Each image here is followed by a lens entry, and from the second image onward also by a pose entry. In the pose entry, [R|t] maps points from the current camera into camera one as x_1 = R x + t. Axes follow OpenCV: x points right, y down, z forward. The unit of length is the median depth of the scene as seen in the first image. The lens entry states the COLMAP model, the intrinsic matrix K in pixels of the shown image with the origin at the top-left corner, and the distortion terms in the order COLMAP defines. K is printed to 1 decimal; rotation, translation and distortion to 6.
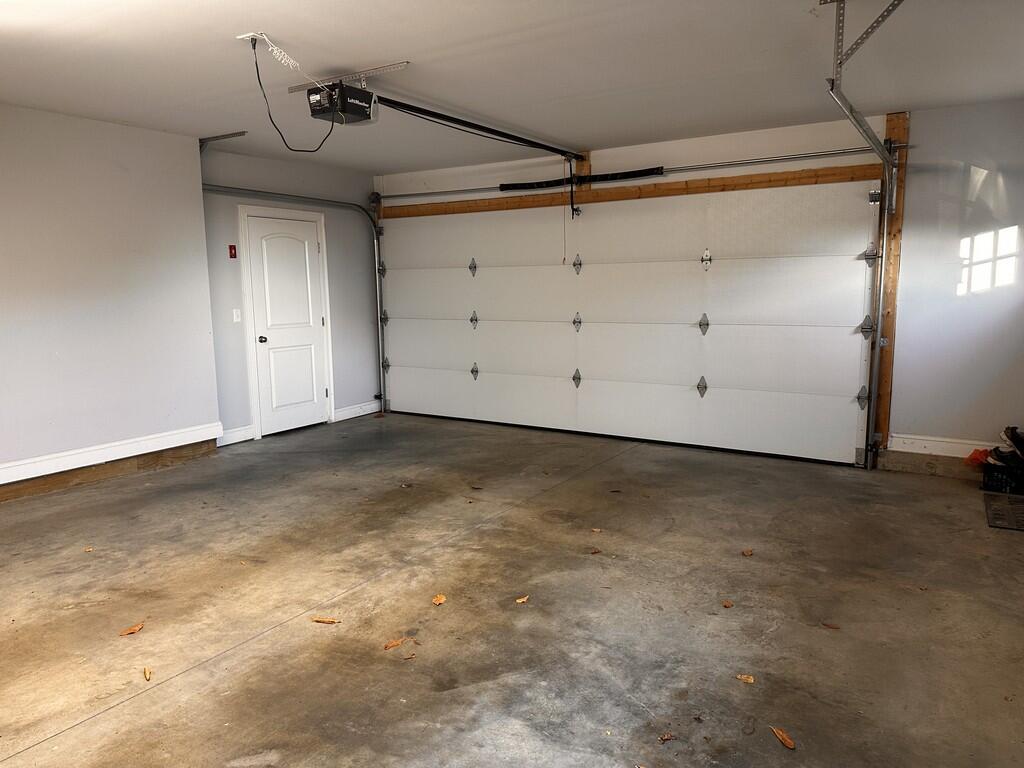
lens RADIAL K [[716.7, 0, 511.1], [0, 716.7, 379.1], [0, 0, 1]] dist [0.108336, -0.159043]
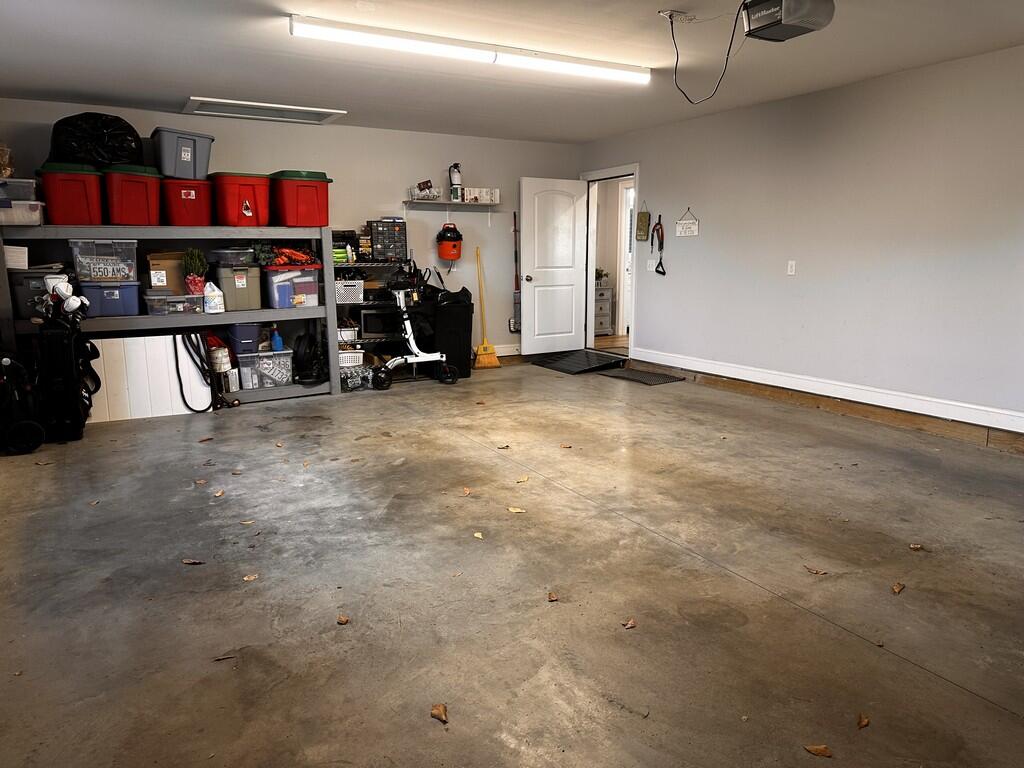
lens RADIAL K [[709.3, 0, 518.2], [0, 709.3, 380.2], [0, 0, 1]] dist [0.177398, -0.314635]
pose [[-0.459022, 0.173268, -0.871365, 0.750506], [-0.105287, 0.963276, 0.247008, -0.158903], [0.882164, 0.205126, -0.423922, 1.248973]]
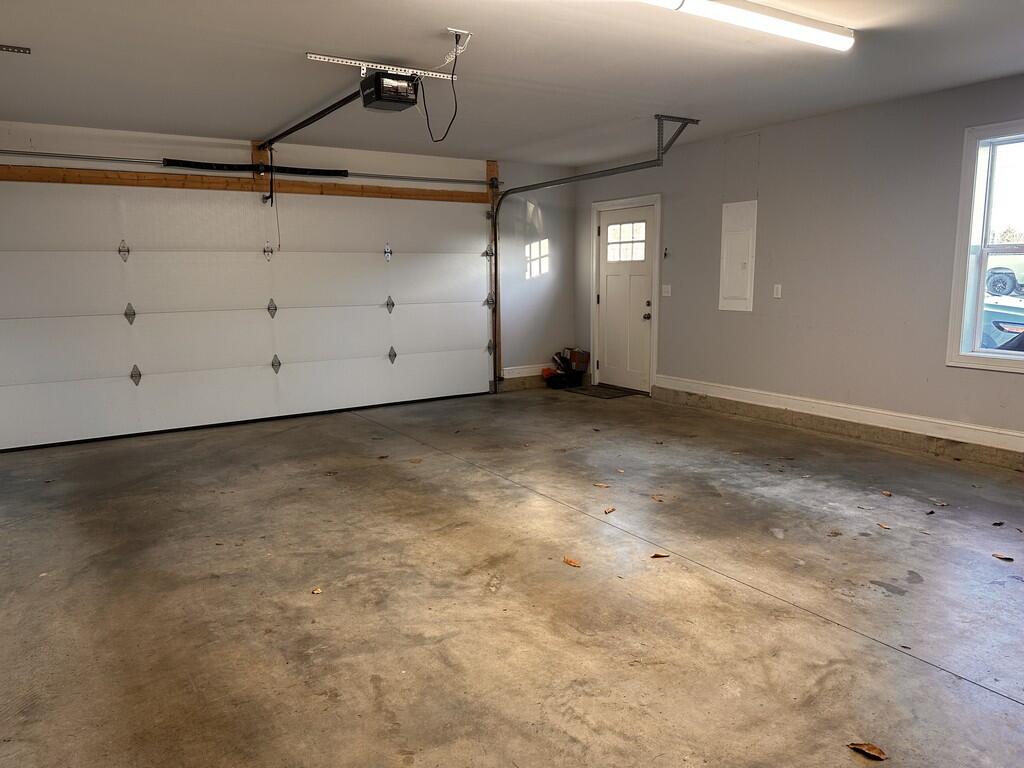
lens RADIAL K [[709.3, 0, 518.2], [0, 709.3, 380.2], [0, 0, 1]] dist [0.177398, -0.314635]
pose [[0.418837, -0.133298, 0.898224, -1.217397], [0.130318, 0.987751, 0.085817, -0.038445], [-0.898662, 0.081111, 0.431078, 0.450259]]
